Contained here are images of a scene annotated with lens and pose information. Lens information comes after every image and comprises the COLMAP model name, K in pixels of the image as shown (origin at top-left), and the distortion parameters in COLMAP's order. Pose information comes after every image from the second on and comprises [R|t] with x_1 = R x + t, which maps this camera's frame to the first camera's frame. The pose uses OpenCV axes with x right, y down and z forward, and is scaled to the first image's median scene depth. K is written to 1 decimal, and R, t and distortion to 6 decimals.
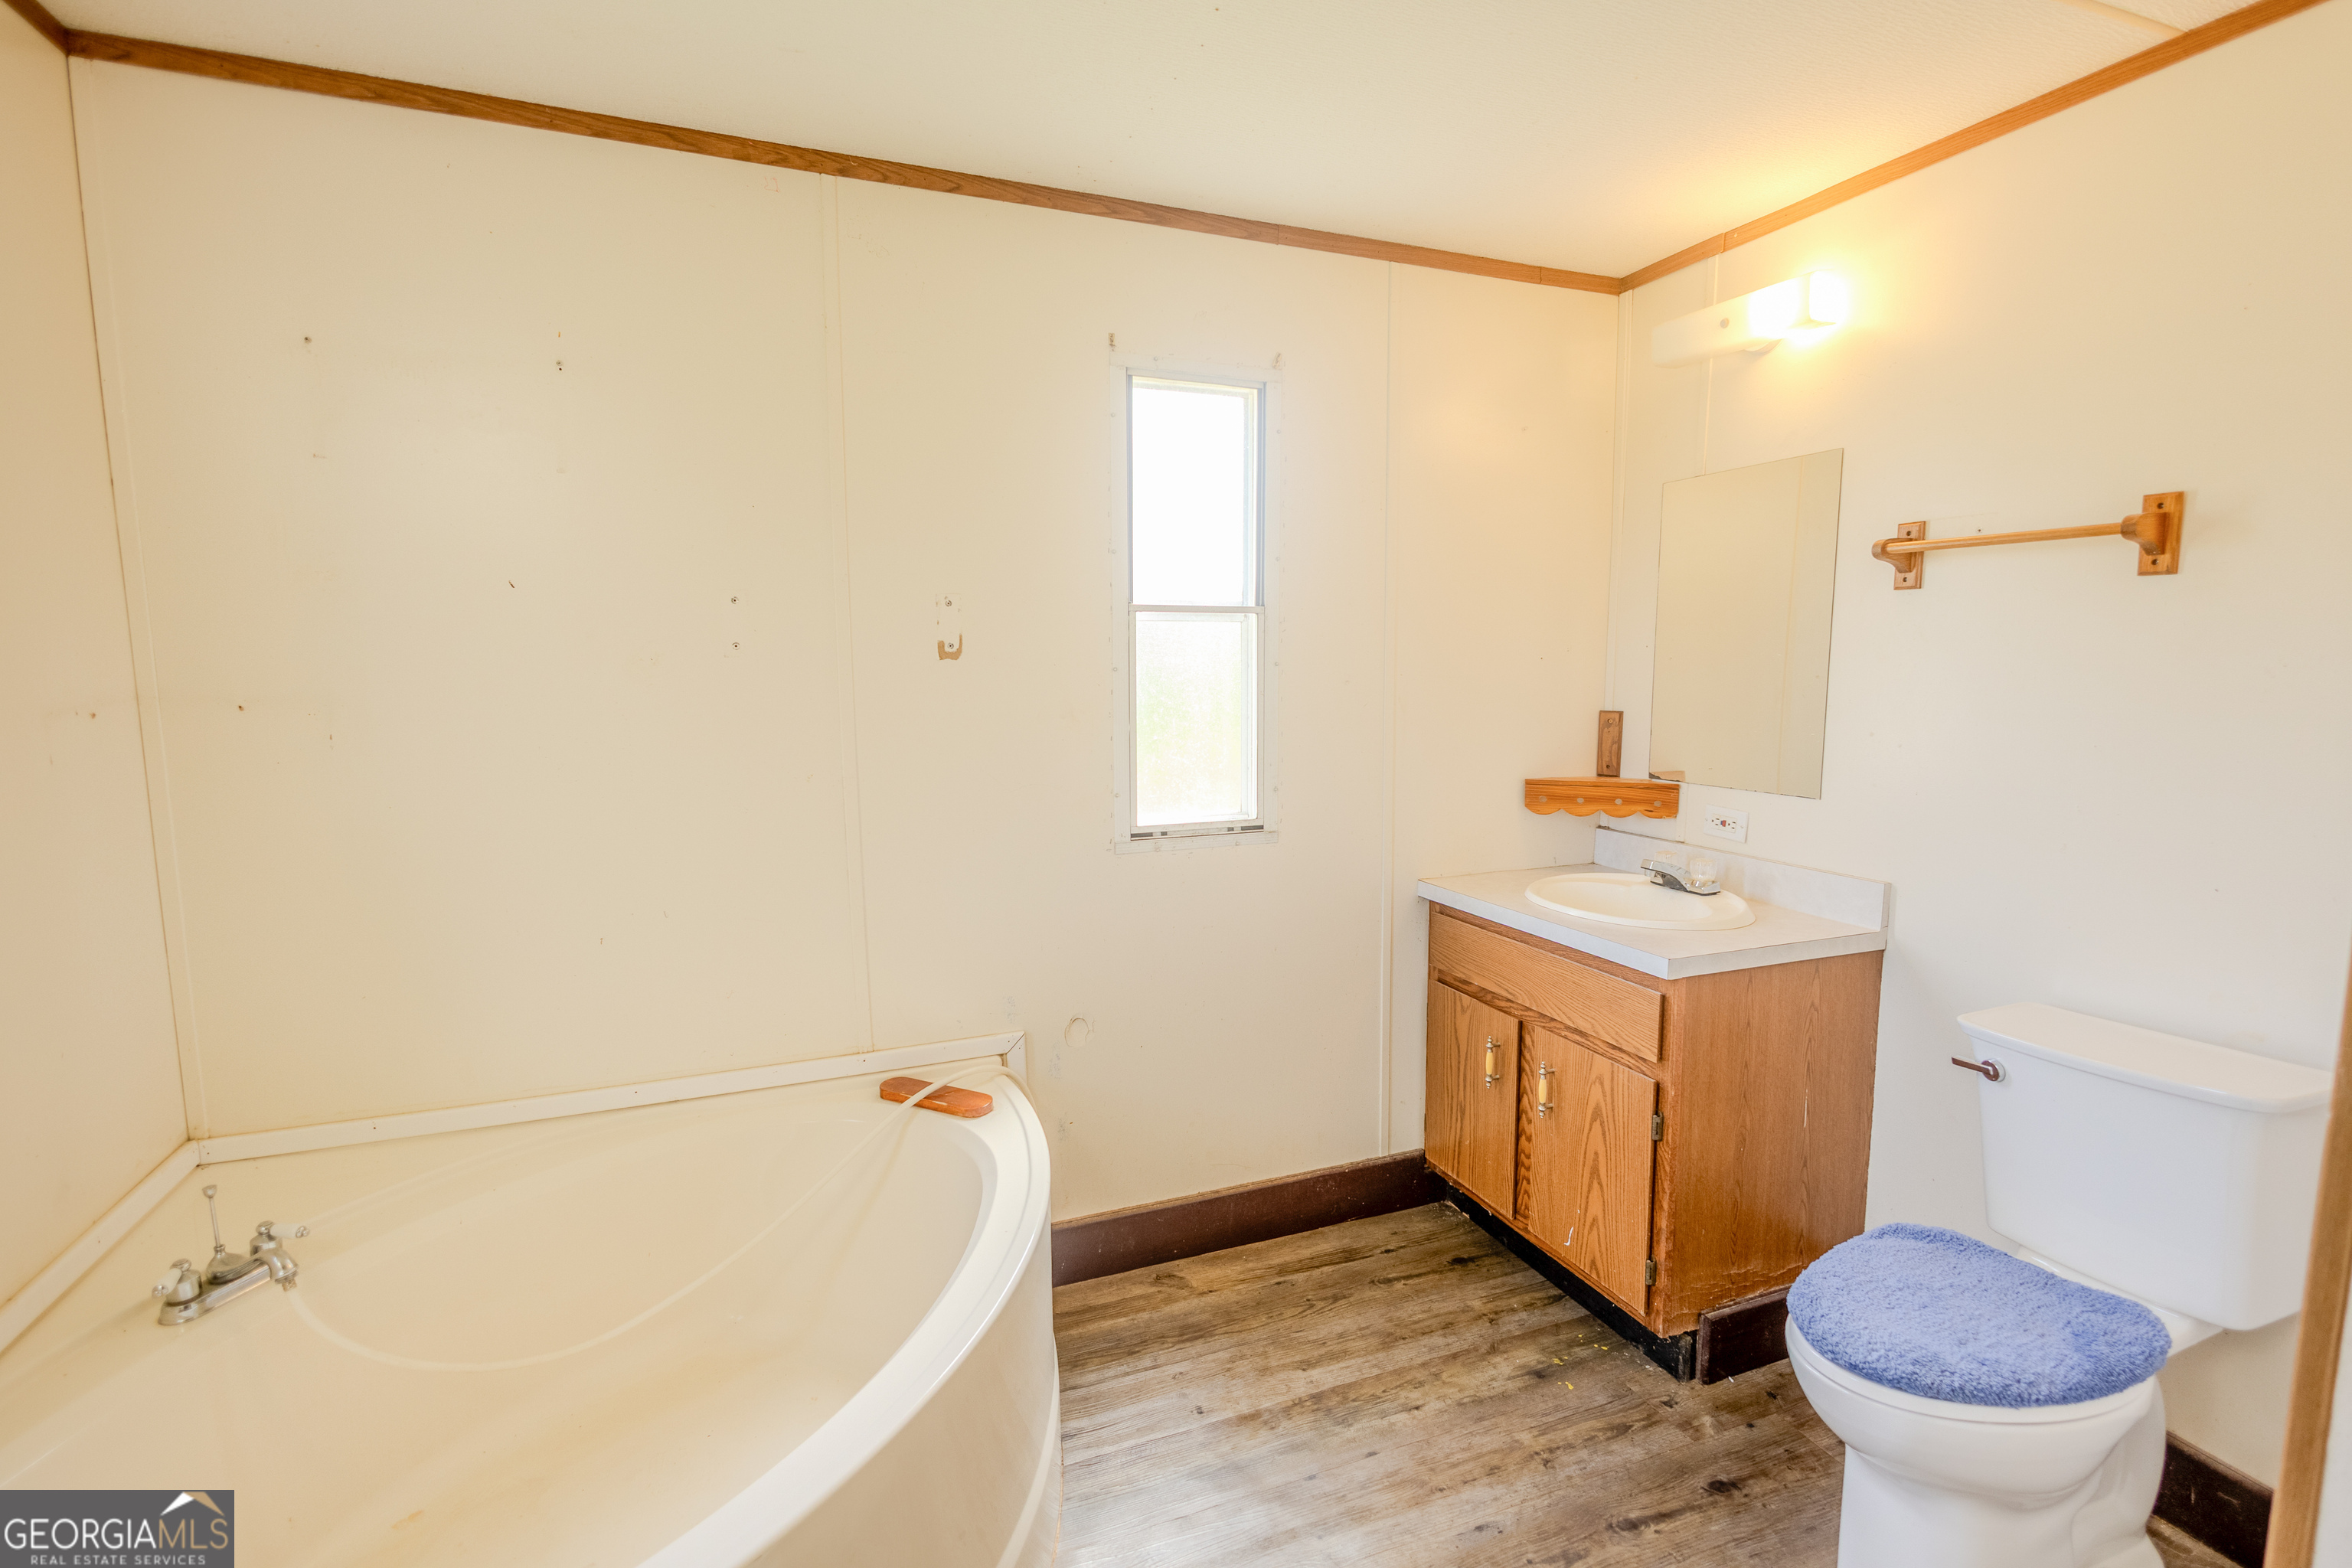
lens RADIAL K [[1085.4, 0, 1172.8], [0, 1085.4, 791.8], [0, 0, 1]] dist [0.005006, -0.002557]
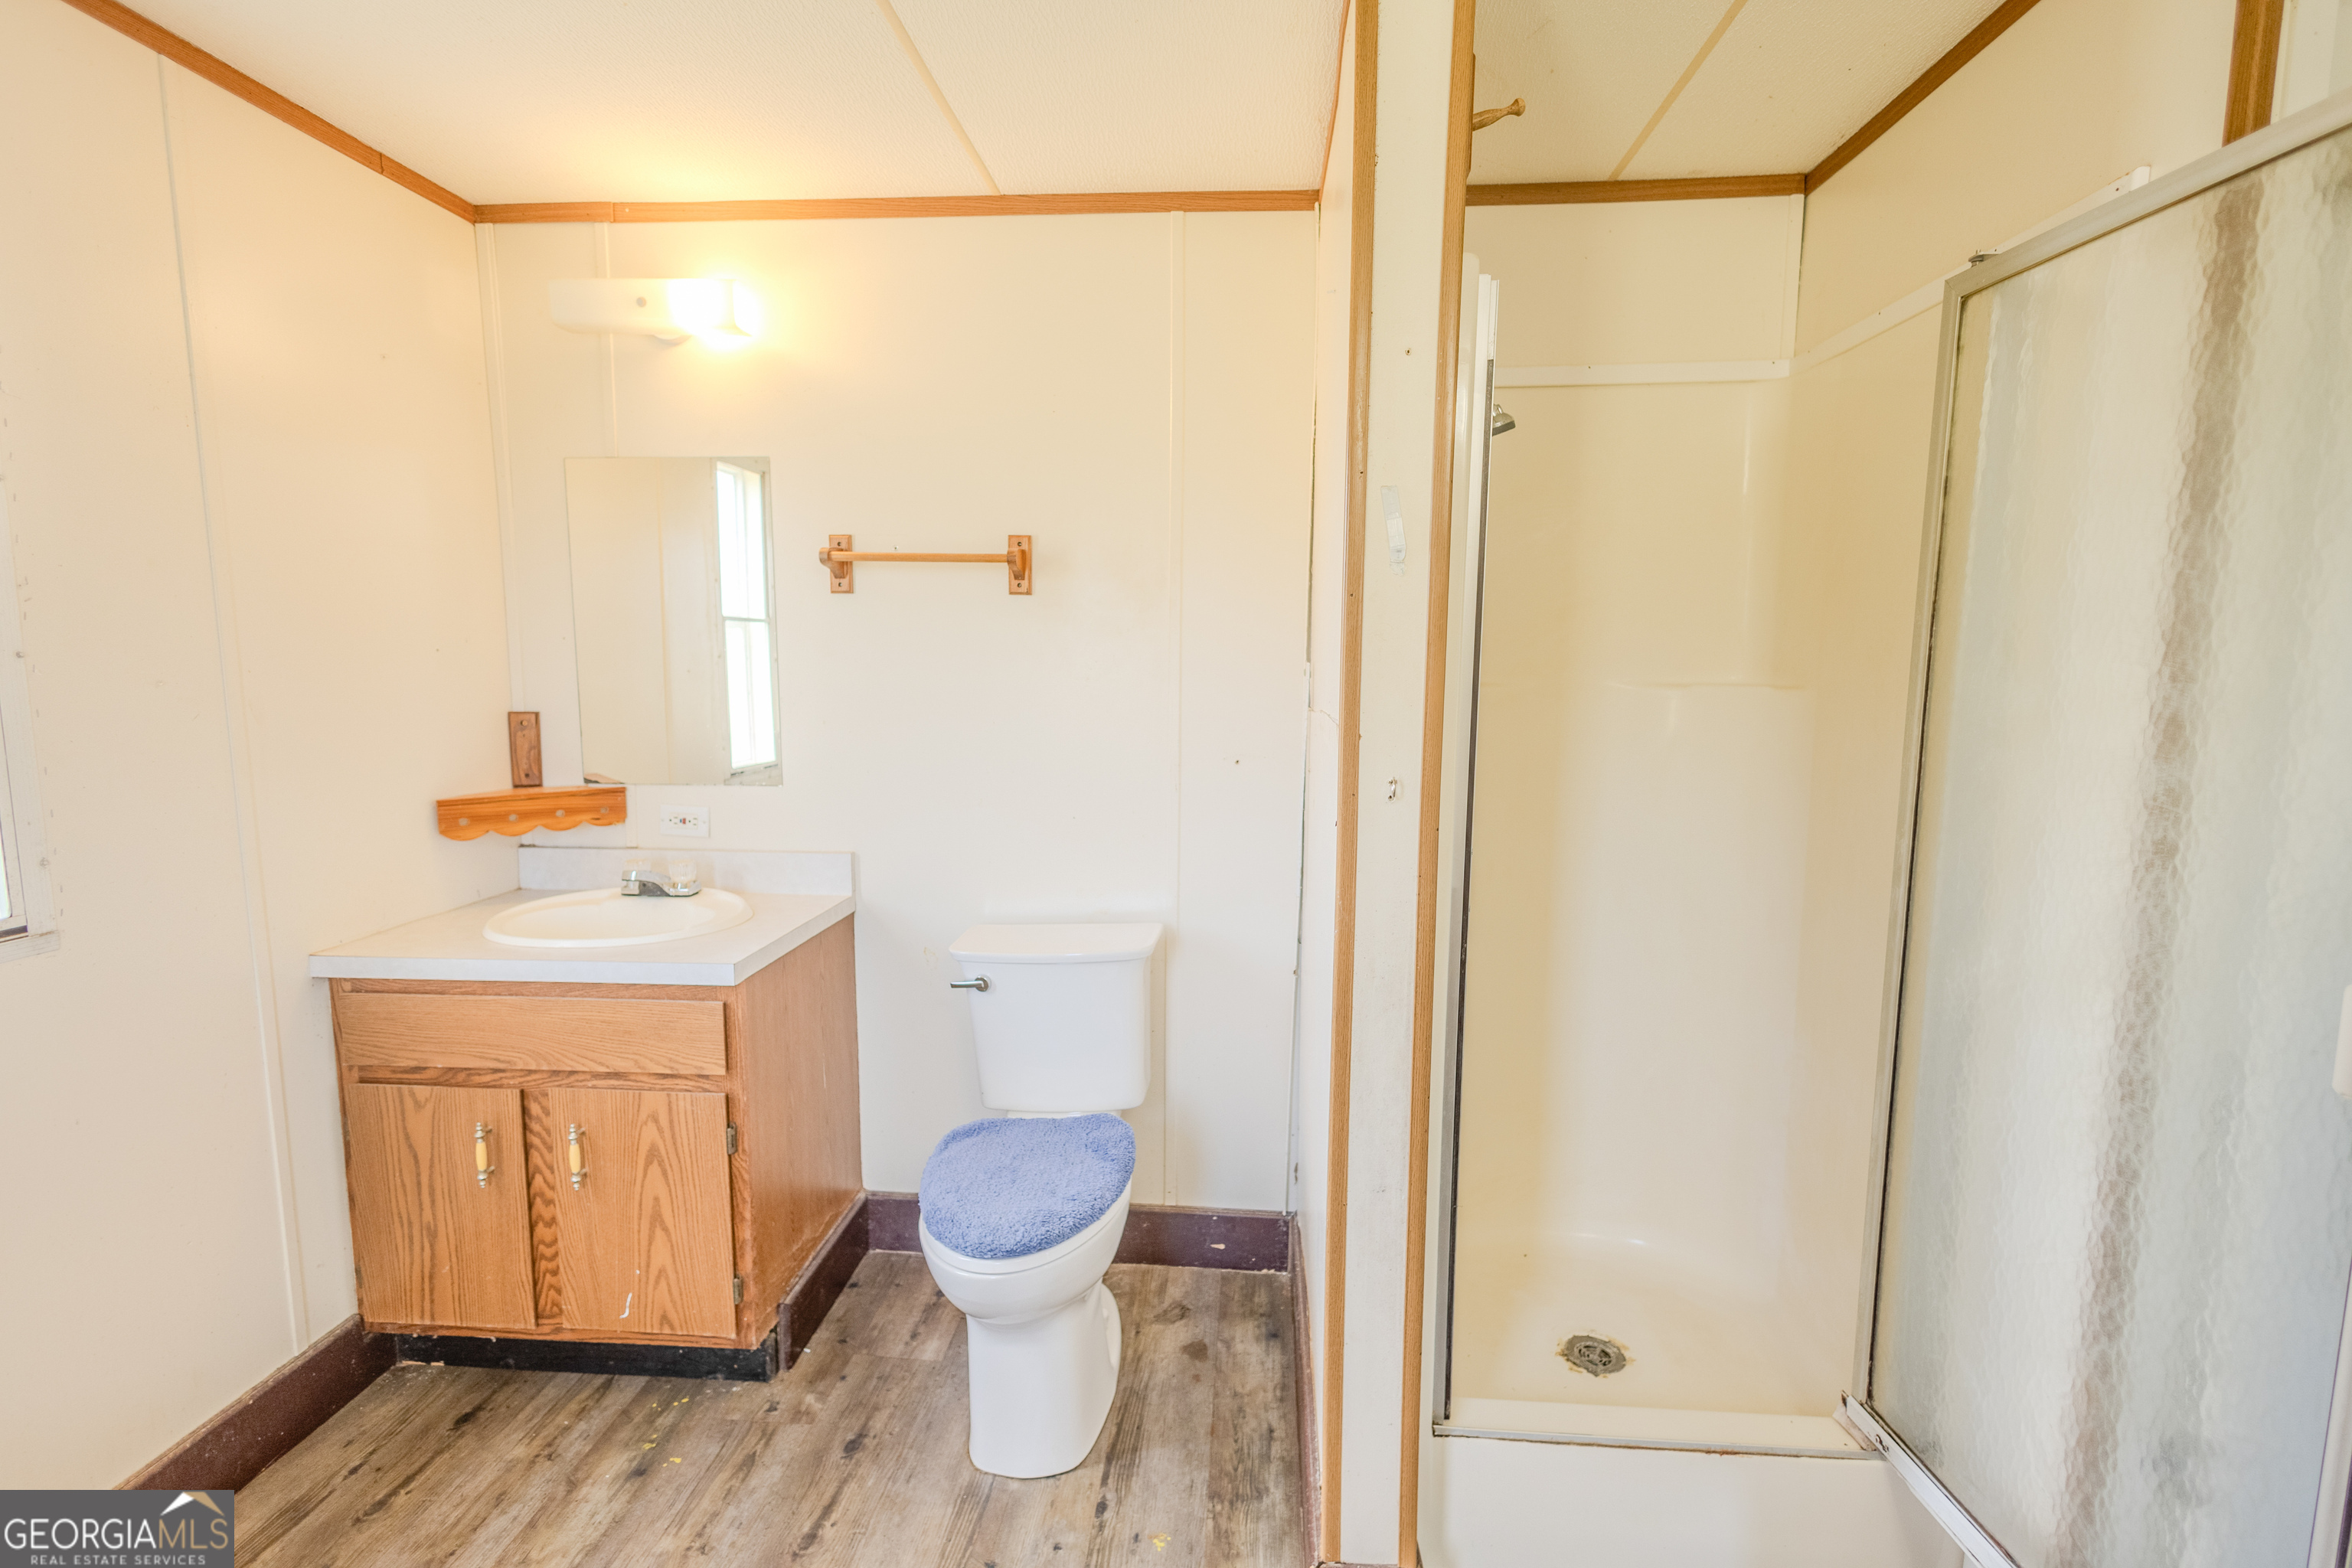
lens RADIAL K [[1085.4, 0, 1172.7], [0, 1085.4, 791.6], [0, 0, 1]] dist [0.005006, -0.002557]
pose [[0.419128, -0.103818, 0.901972, -0.212614], [0.101917, 0.992542, 0.066884, -0.020342], [-0.902189, 0.063893, 0.426583, 0.205931]]
